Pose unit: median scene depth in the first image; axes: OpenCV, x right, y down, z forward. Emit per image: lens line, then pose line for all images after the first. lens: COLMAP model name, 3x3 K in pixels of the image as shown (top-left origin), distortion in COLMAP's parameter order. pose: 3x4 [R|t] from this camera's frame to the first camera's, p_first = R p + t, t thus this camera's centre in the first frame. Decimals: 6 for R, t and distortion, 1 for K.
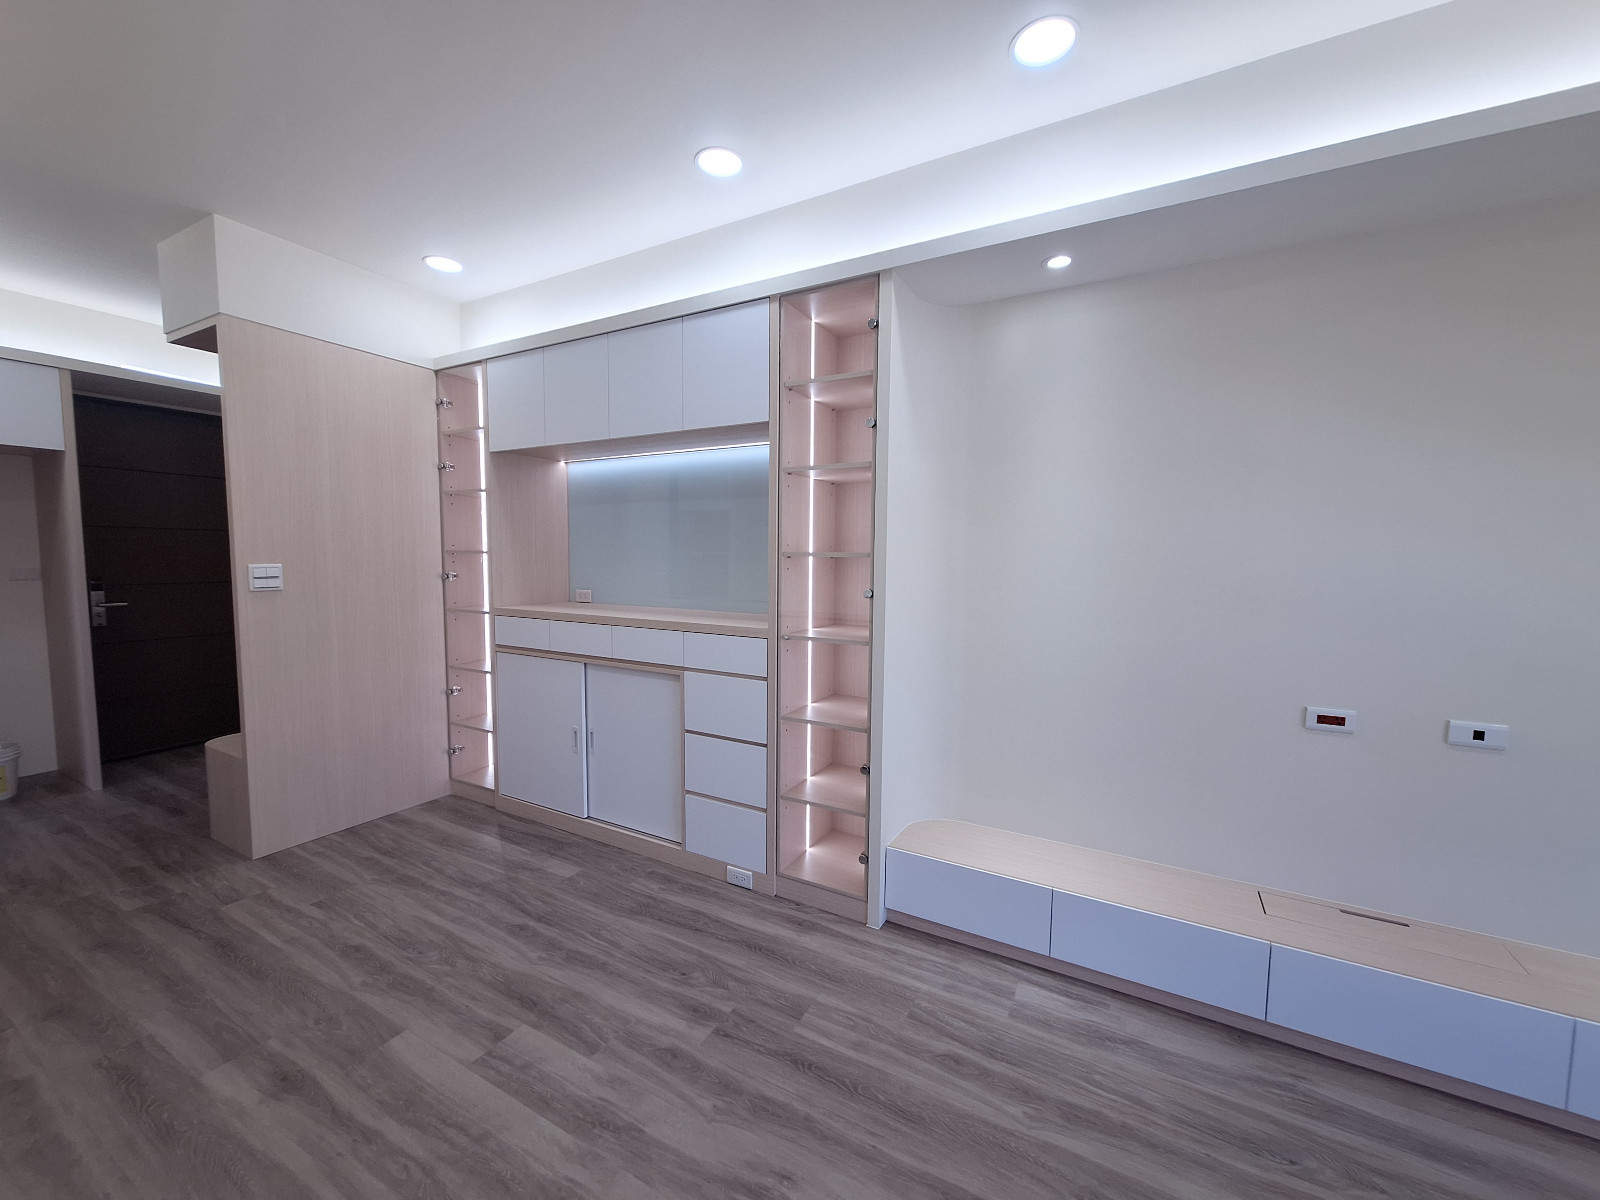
lens RADIAL K [[633.4, 0, 801.6], [0, 633.4, 604.7], [0, 0, 1]] dist [0.001052, 0.000246]
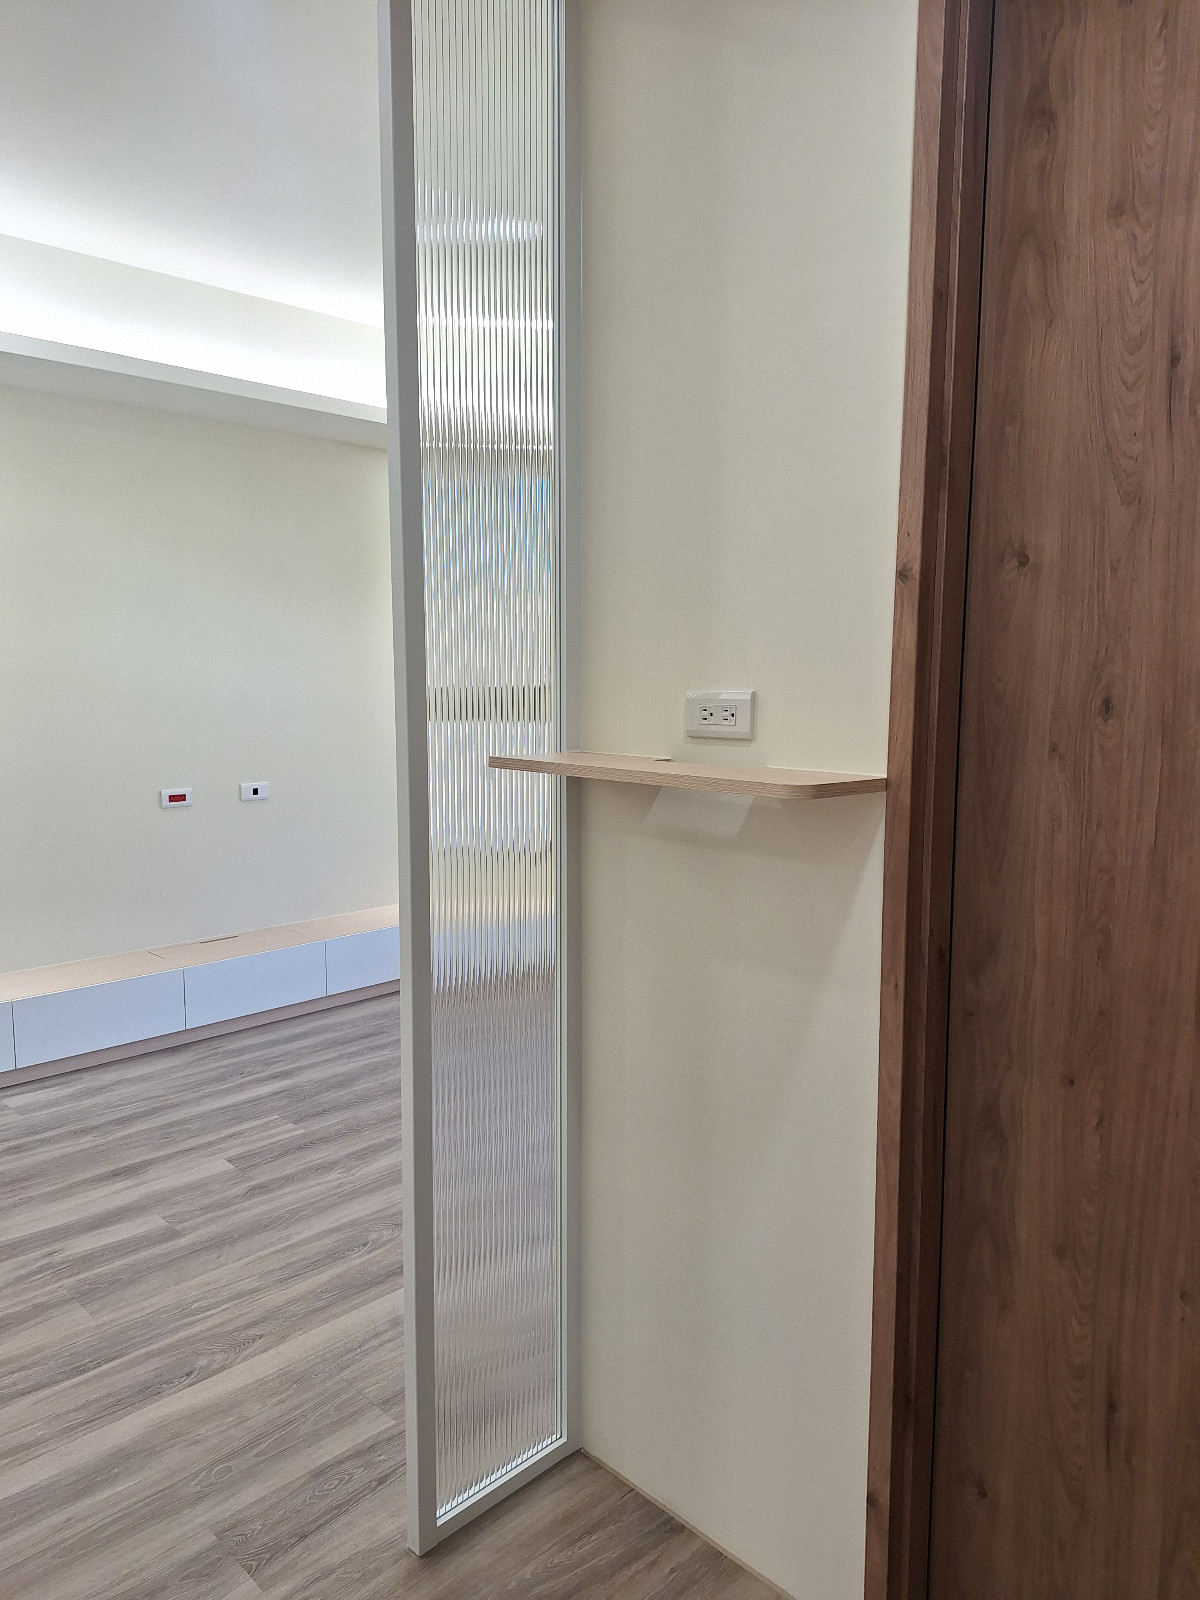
lens RADIAL K [[1113.3, 0, 589.8], [0, 1113.3, 805.5], [0, 0, 1]] dist [0.040142, -0.028155]
pose [[0.281391, -0.126717, 0.951190, -0.901328], [0.074384, 0.991140, 0.110034, 0.011549], [-0.956706, 0.039790, 0.288324, -0.363606]]
